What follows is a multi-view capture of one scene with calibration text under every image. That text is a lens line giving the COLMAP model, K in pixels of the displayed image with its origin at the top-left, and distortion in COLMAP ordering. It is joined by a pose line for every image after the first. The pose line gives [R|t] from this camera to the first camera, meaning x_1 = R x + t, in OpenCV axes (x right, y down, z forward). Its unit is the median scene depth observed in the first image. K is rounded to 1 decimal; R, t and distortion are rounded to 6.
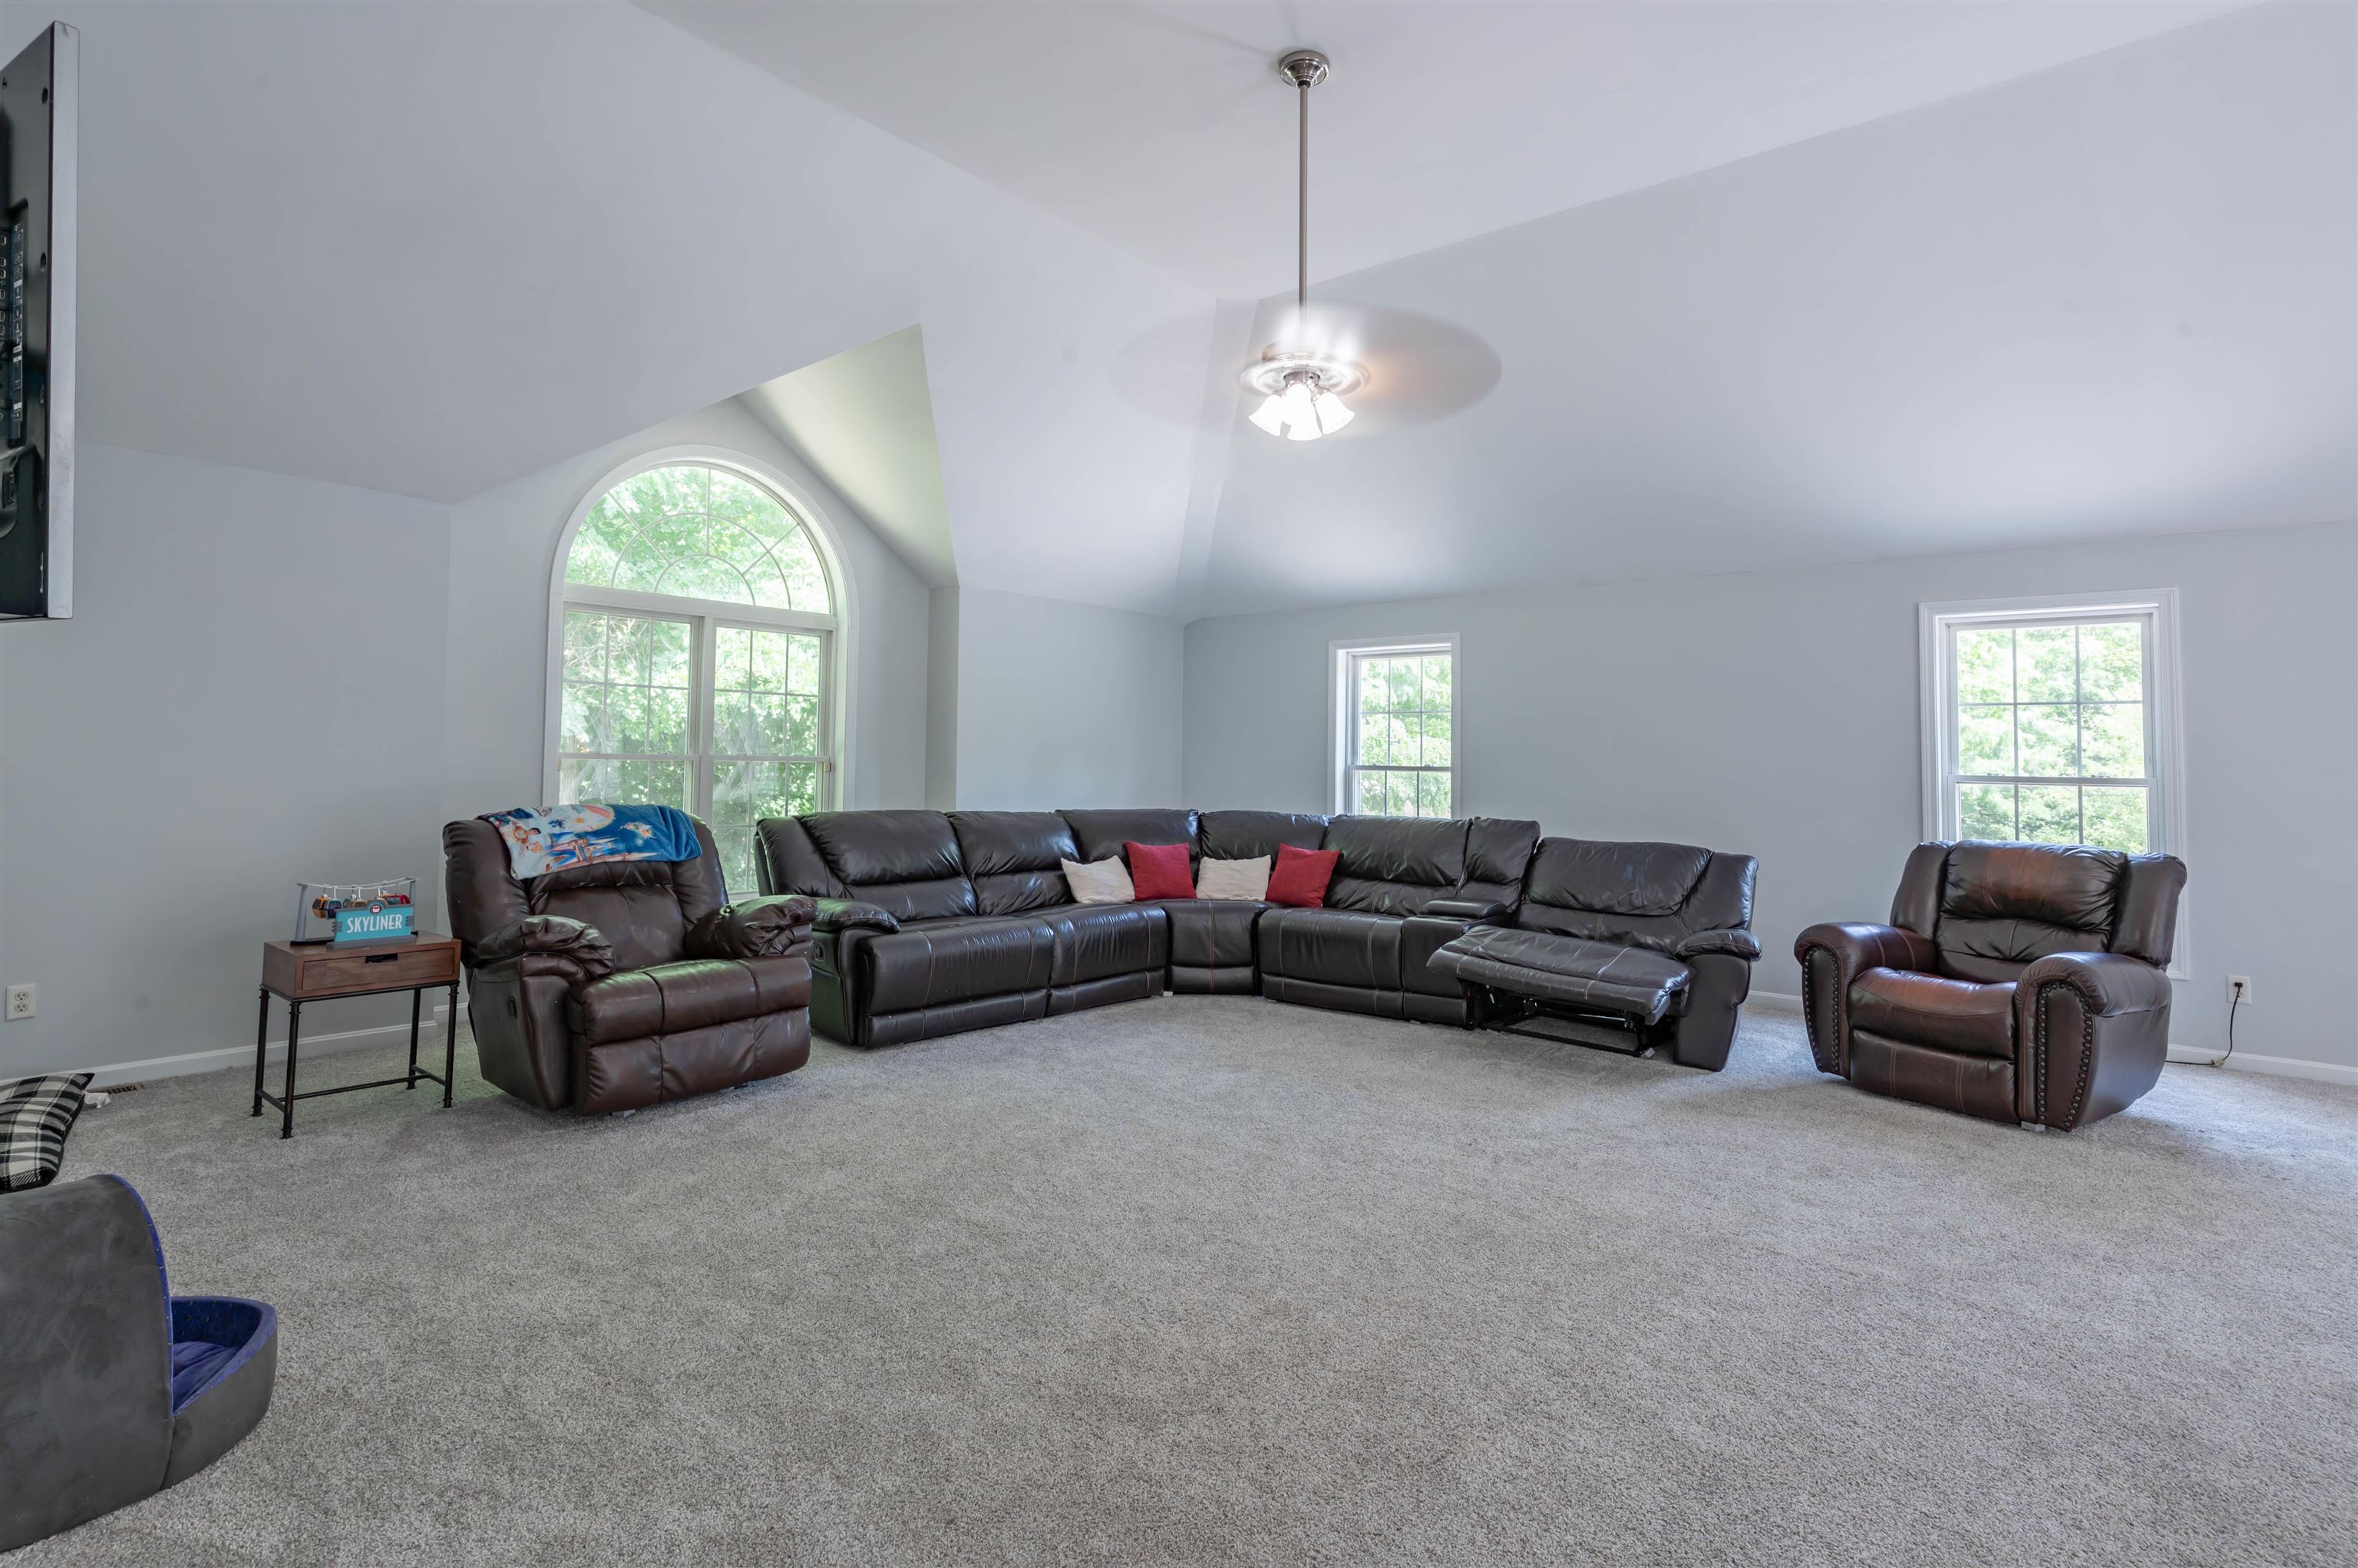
lens RADIAL K [[1167.4, 0, 1225.2], [0, 1167.4, 725.1], [0, 0, 1]] dist [0.010934, 0.000202]
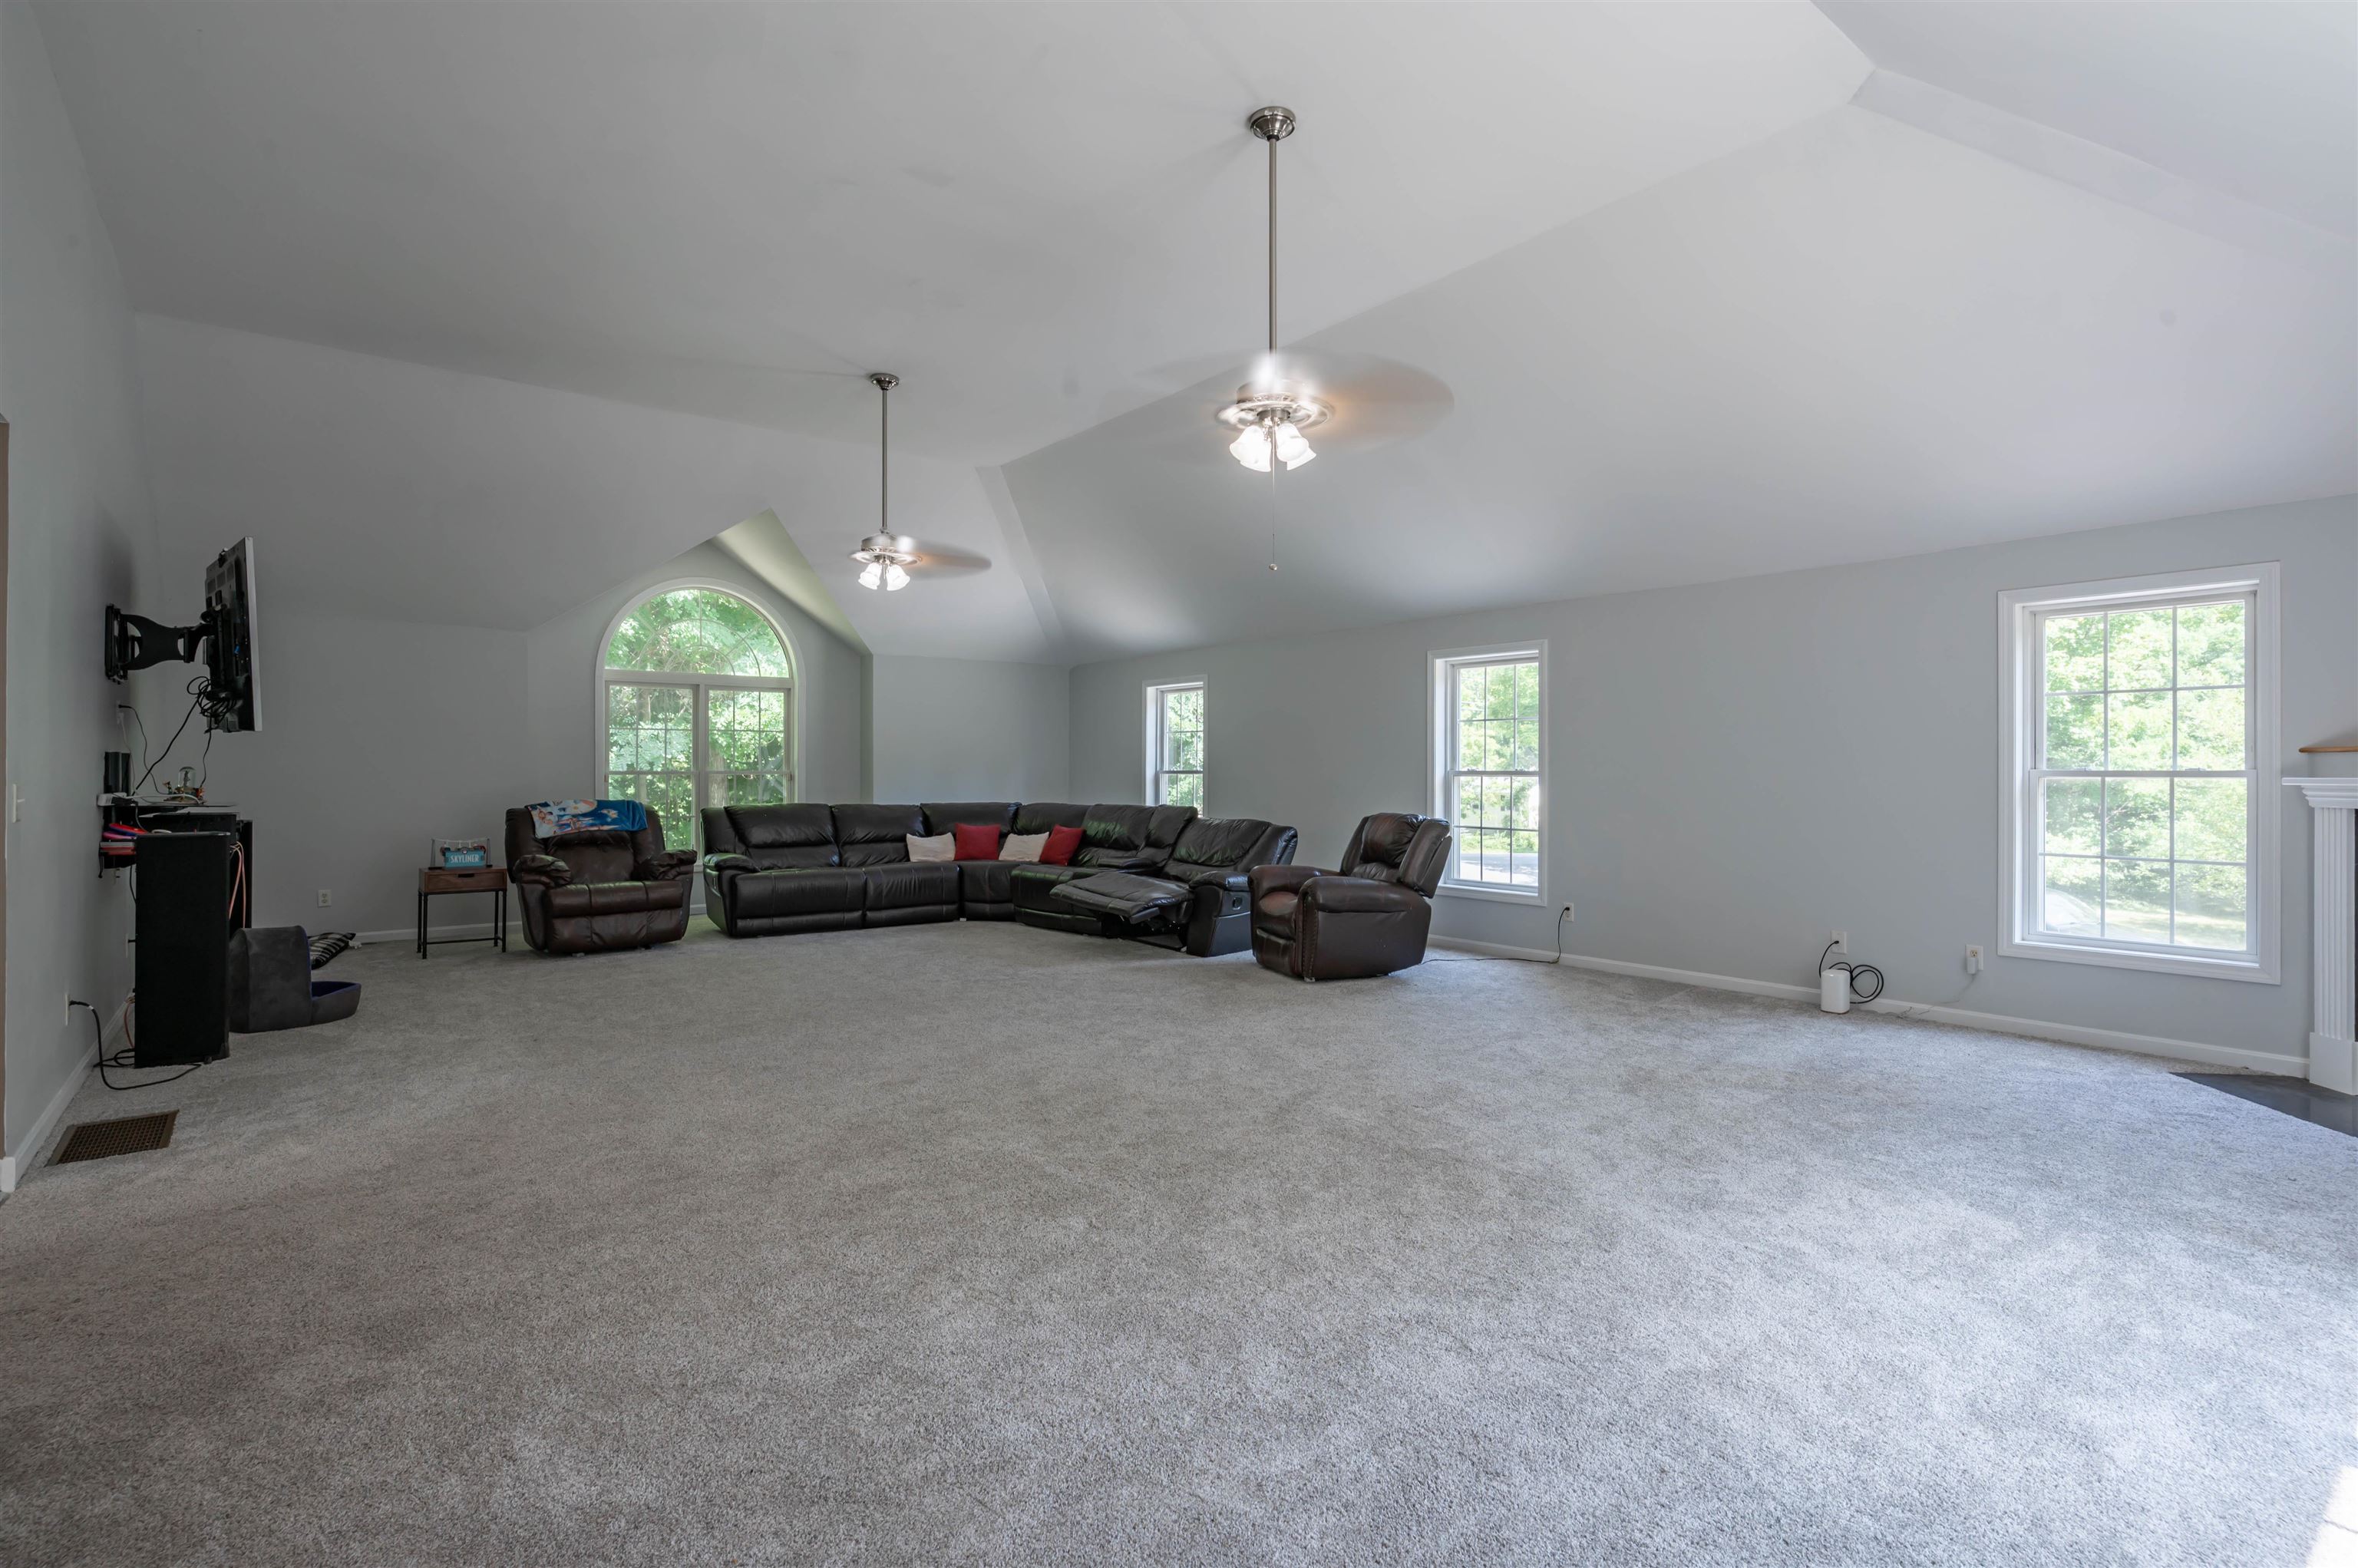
lens RADIAL K [[1136.8, 0, 1179.0], [0, 1136.8, 784.0], [0, 0, 1]] dist [0.041540, 0.000256]
pose [[0.973886, -0.014199, -0.226592, 0.627181], [0.024389, 0.998810, 0.042235, -0.007901], [0.225722, -0.046659, 0.973074, -0.436981]]
